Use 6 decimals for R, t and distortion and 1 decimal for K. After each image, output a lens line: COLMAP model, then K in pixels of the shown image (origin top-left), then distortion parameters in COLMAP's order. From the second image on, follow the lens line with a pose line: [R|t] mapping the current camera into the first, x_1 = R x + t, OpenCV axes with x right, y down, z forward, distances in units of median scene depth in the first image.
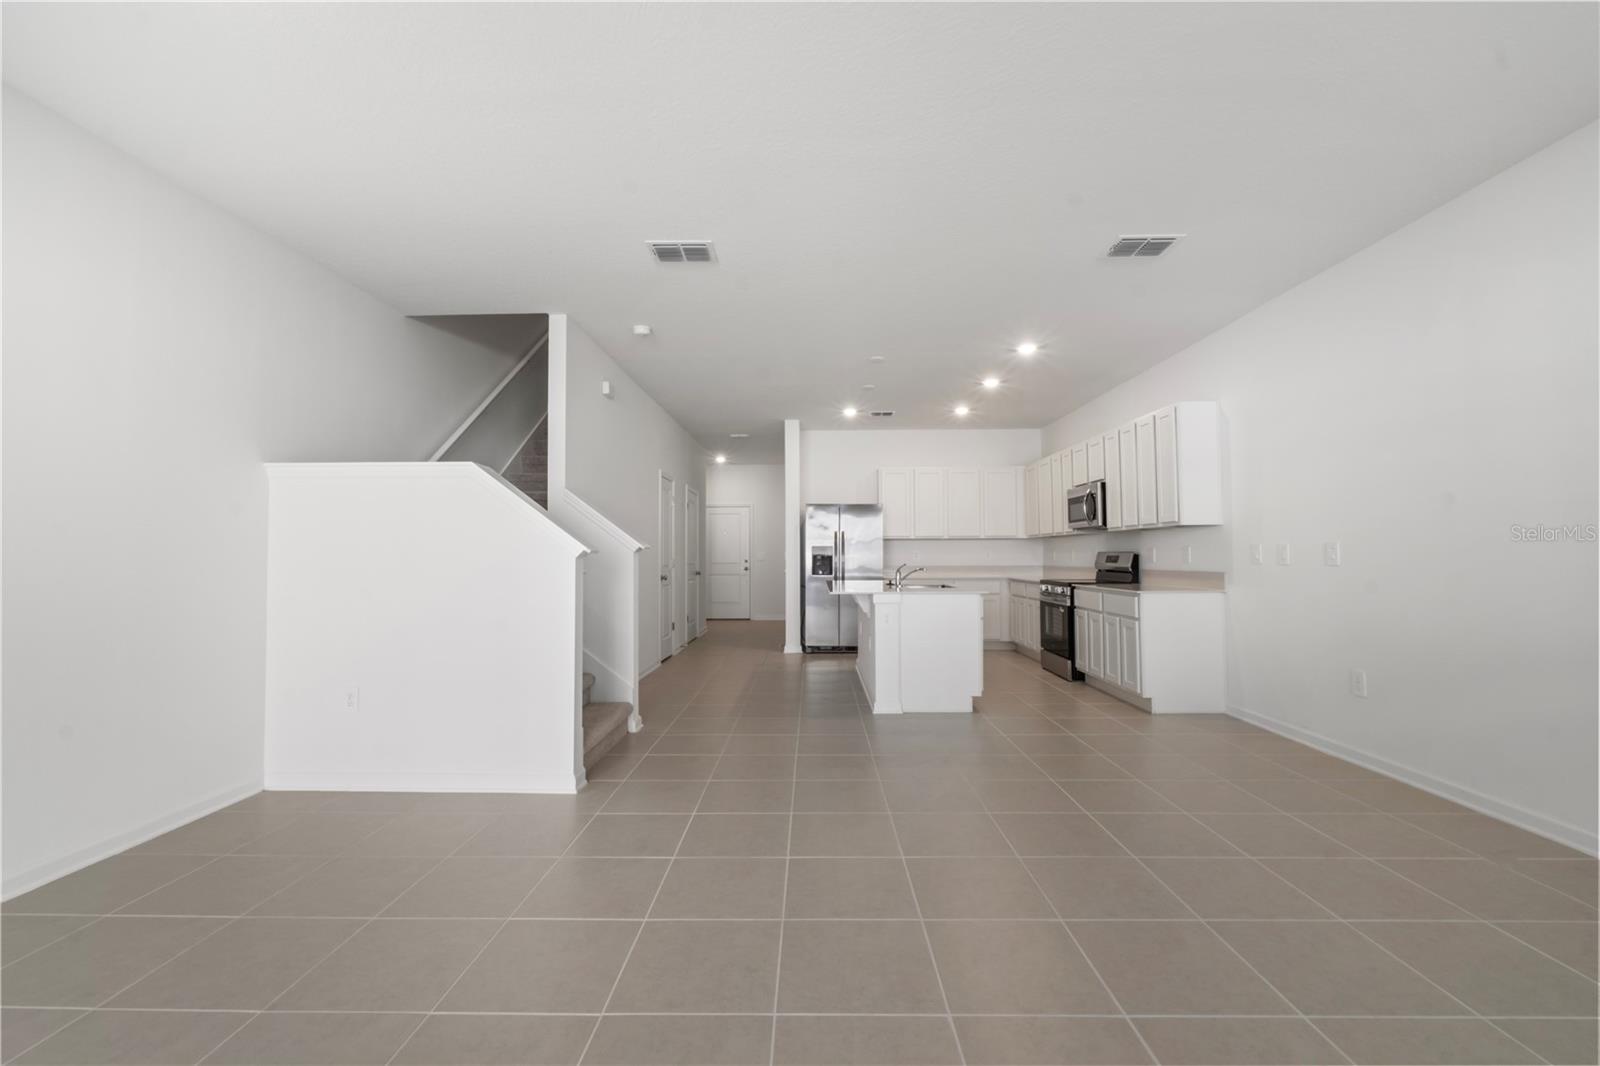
lens RADIAL K [[680.6, 0, 800.9], [0, 680.6, 531.5], [0, 0, 1]] dist [0.012835, 0.000443]
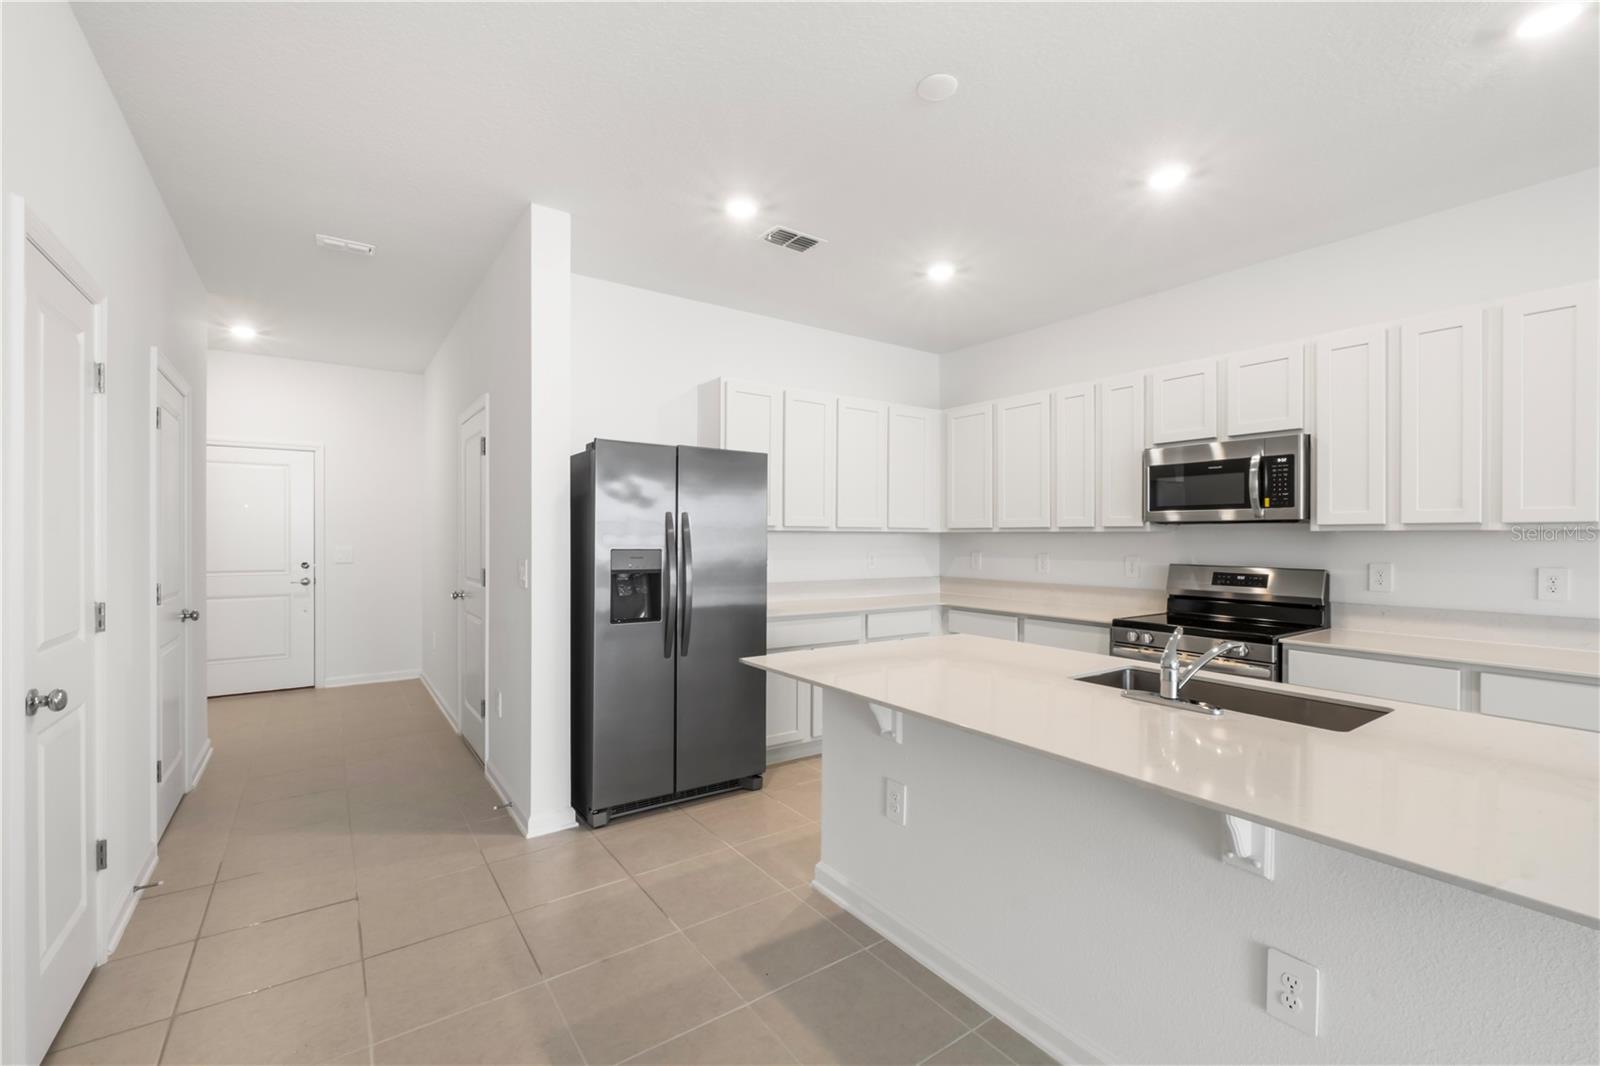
lens RADIAL K [[680.6, 0, 791.0], [0, 680.6, 538.1], [0, 0, 1]] dist [0.012835, 0.000443]
pose [[0.812067, 0.006687, 0.583526, -0.126412], [-0.028791, 0.999176, 0.028617, 0.001667], [-0.582853, -0.040039, 0.811590, 0.627995]]
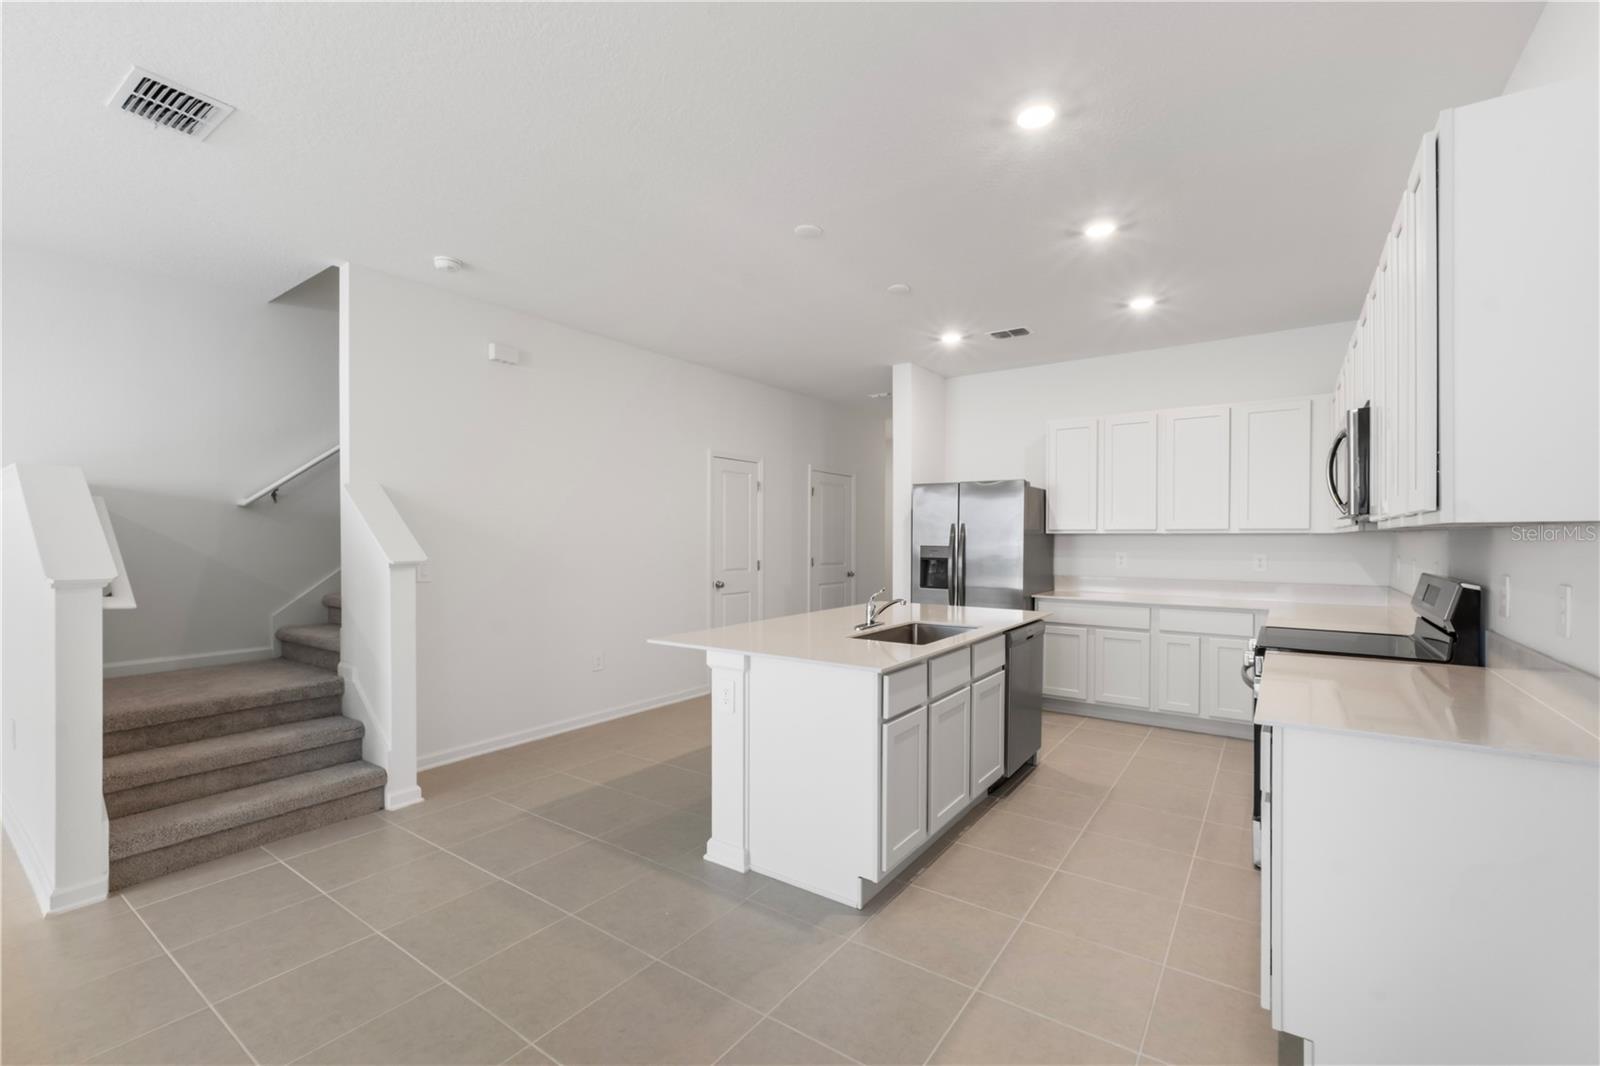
lens RADIAL K [[680.6, 0, 799.0], [0, 680.6, 540.5], [0, 0, 1]] dist [0.012835, 0.000443]
pose [[0.823332, 0.009256, -0.567485, 0.305265], [0.015514, 0.999126, 0.038805, -0.011686], [0.567348, -0.040753, 0.822469, 0.364001]]
